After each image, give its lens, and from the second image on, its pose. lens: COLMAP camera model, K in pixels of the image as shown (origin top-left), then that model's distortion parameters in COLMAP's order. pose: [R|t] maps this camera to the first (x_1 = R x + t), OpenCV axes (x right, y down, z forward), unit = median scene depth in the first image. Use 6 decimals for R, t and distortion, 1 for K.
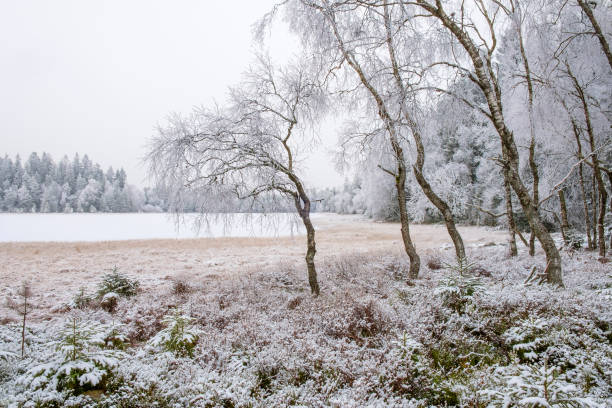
lens RADIAL K [[540.1, 0, 306.0], [0, 540.1, 204.0], [0, 0, 1]] dist [0.011268, 0.020116]
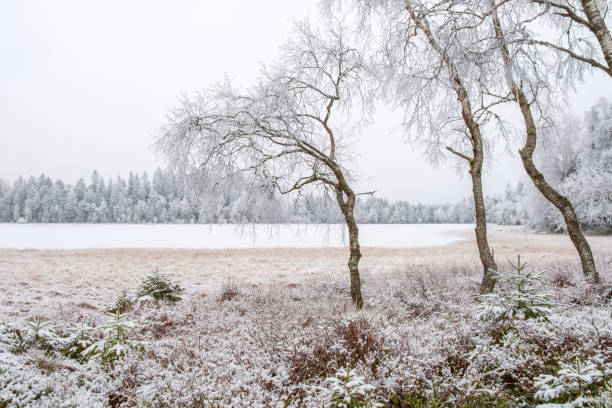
lens RADIAL K [[540.1, 0, 306.0], [0, 540.1, 204.0], [0, 0, 1]] dist [0.011268, 0.020116]
pose [[0.943782, -0.014435, -0.330253, 0.201725], [0.004887, 0.999546, -0.029721, 0.033408], [0.330533, 0.026436, 0.943424, 0.205078]]
